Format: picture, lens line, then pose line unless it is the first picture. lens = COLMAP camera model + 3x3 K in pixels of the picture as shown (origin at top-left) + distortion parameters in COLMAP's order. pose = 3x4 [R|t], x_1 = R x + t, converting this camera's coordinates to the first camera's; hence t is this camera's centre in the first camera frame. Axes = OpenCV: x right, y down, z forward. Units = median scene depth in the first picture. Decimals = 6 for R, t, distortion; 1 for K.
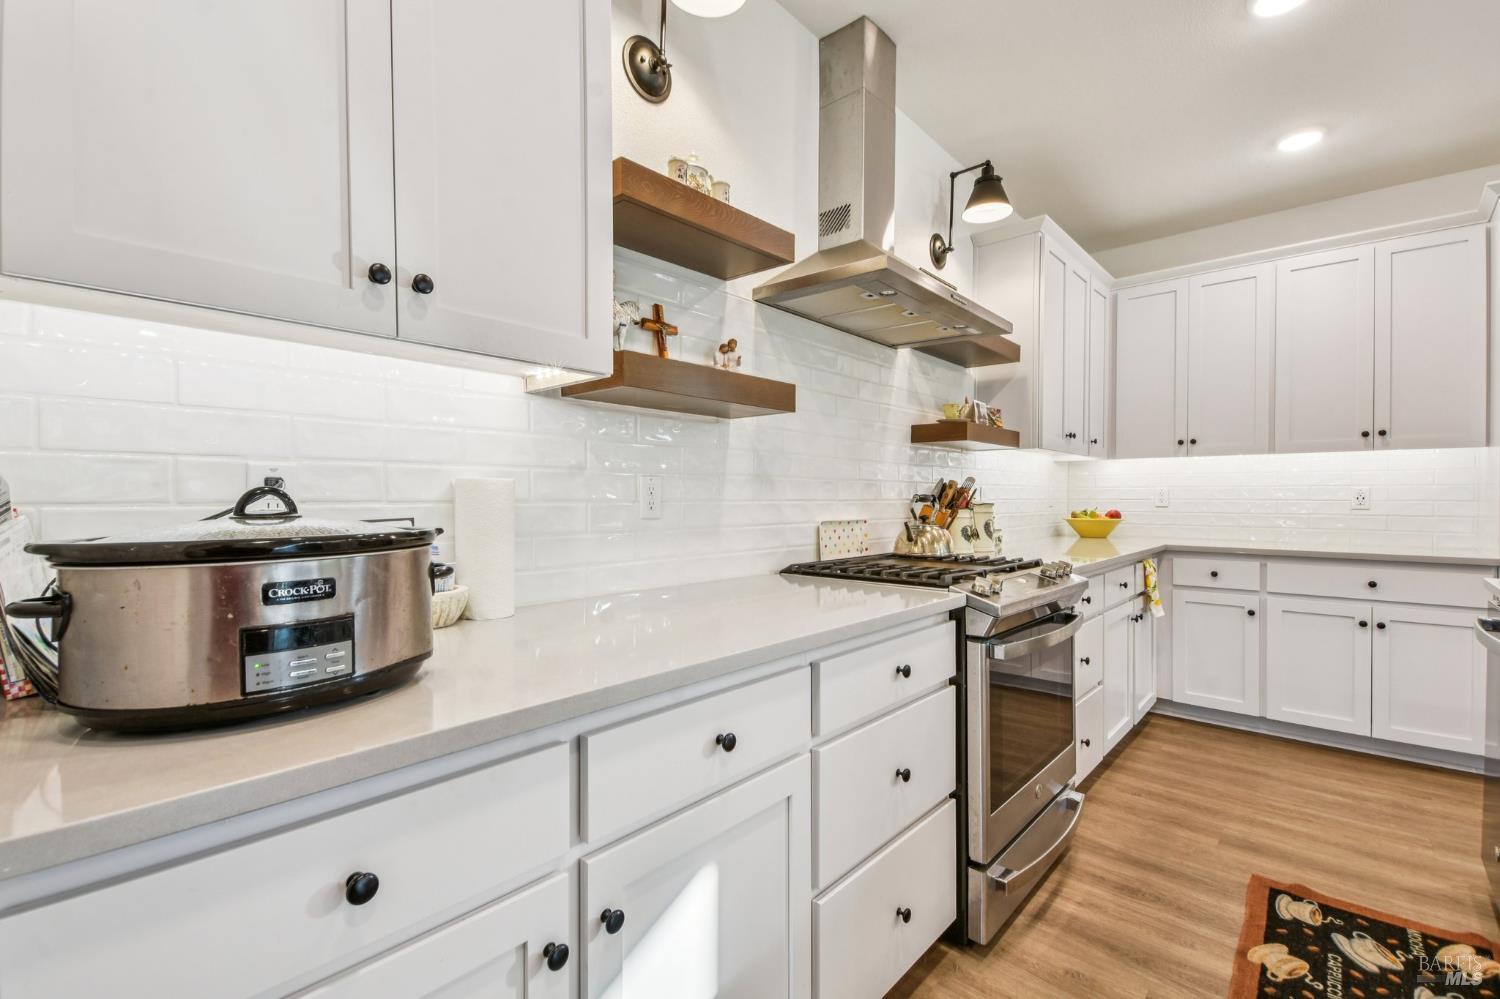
lens RADIAL K [[660.9, 0, 742.0], [0, 660.9, 501.8], [0, 0, 1]] dist [0.013019, -0.011040]
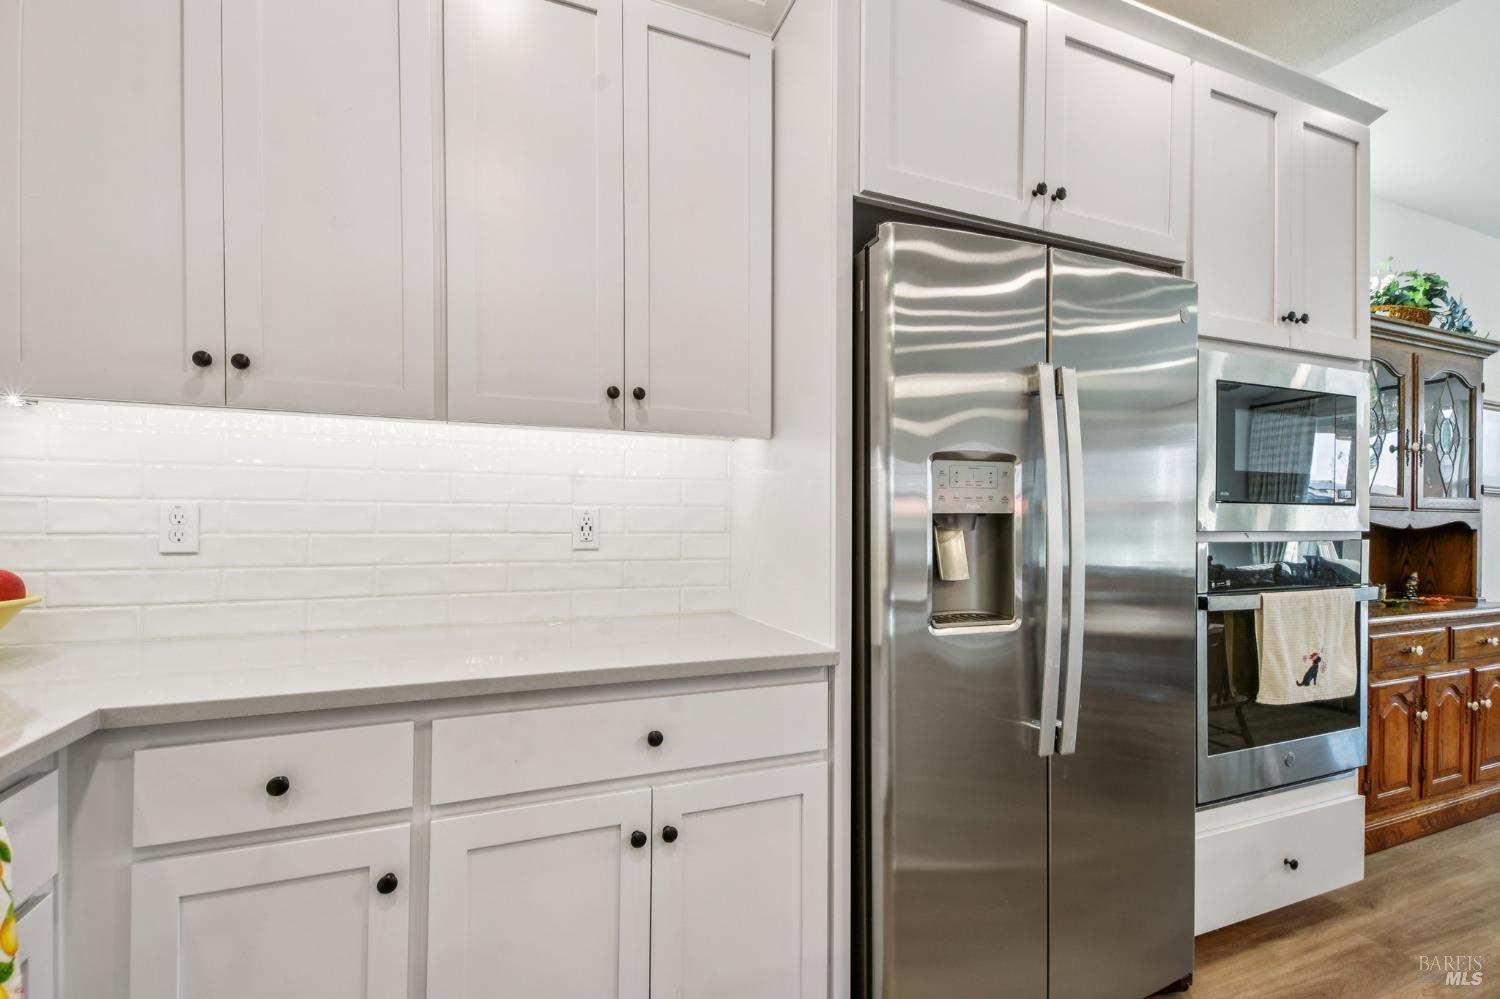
lens RADIAL K [[660.9, 0, 737.6], [0, 660.9, 524.3], [0, 0, 1]] dist [0.013019, -0.011040]
pose [[0.448540, 0.002713, 0.893759, 0.554517], [0.004719, 0.999974, -0.005403, -0.005834], [-0.893750, 0.006641, 0.448516, 0.702503]]
